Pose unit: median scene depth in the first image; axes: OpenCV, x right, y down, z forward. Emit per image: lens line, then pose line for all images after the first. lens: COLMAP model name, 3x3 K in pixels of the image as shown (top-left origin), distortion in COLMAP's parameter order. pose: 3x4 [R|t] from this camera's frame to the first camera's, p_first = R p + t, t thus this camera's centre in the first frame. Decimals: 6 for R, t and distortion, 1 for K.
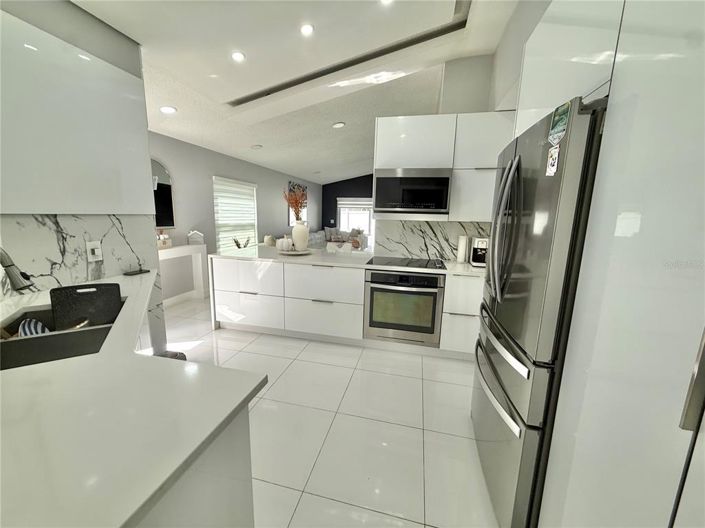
lens RADIAL K [[279.3, 0, 351.1], [0, 279.3, 263.5], [0, 0, 1]] dist [0.001319, -0.001129]
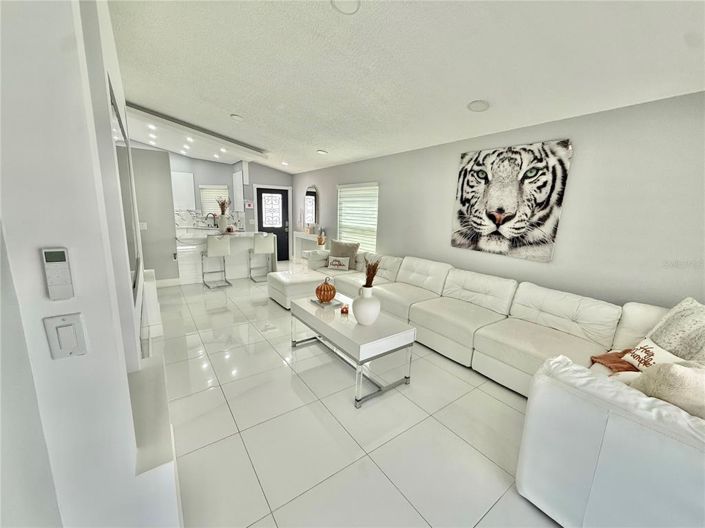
lens RADIAL K [[279.3, 0, 352.1], [0, 279.3, 264.0], [0, 0, 1]] dist [0.001319, -0.001129]
pose [[-0.653252, 0.099148, -0.750620, 0.697290], [-0.176280, 0.944228, 0.278135, -0.544505], [0.736333, 0.314012, -0.599341, 3.035586]]
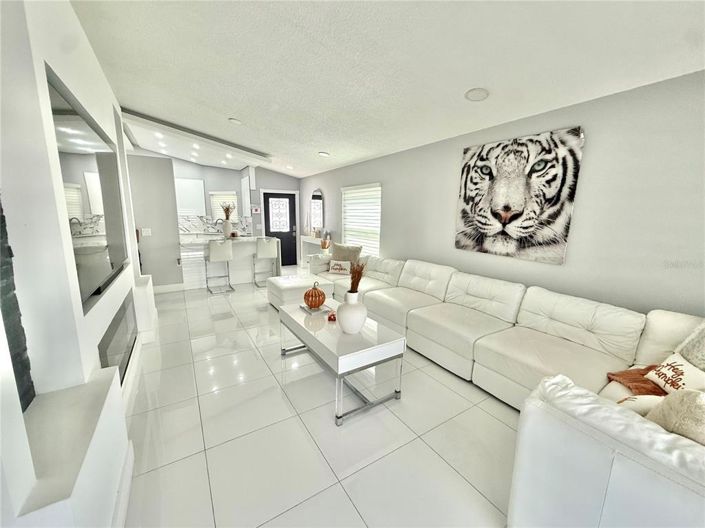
lens RADIAL K [[279.3, 0, 352.1], [0, 279.3, 264.2], [0, 0, 1]] dist [0.001319, -0.001129]
pose [[-0.699236, 0.093492, -0.708752, 0.593090], [-0.151451, 0.949536, 0.274671, -0.541374], [0.698664, 0.299401, -0.649790, 3.066320]]
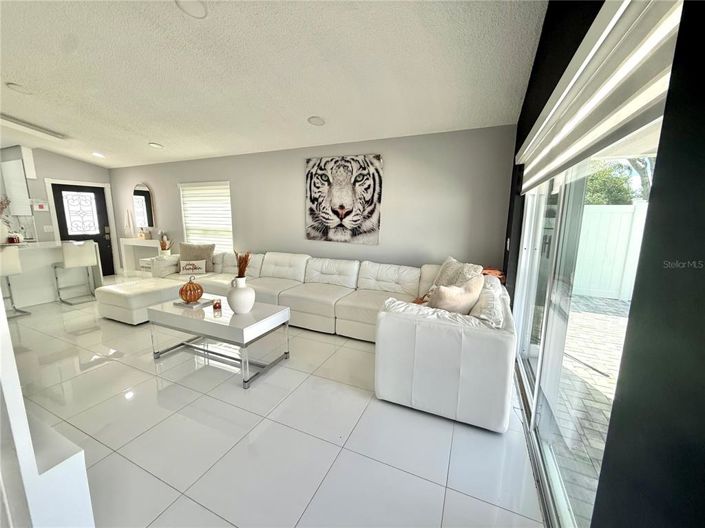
lens RADIAL K [[279.3, 0, 350.6], [0, 279.3, 264.8], [0, 0, 1]] dist [0.001319, -0.001129]
pose [[-0.190279, 0.142049, -0.971399, 0.830156], [-0.182929, 0.967017, 0.177241, -0.517979], [0.964537, 0.211423, -0.158018, 3.058784]]
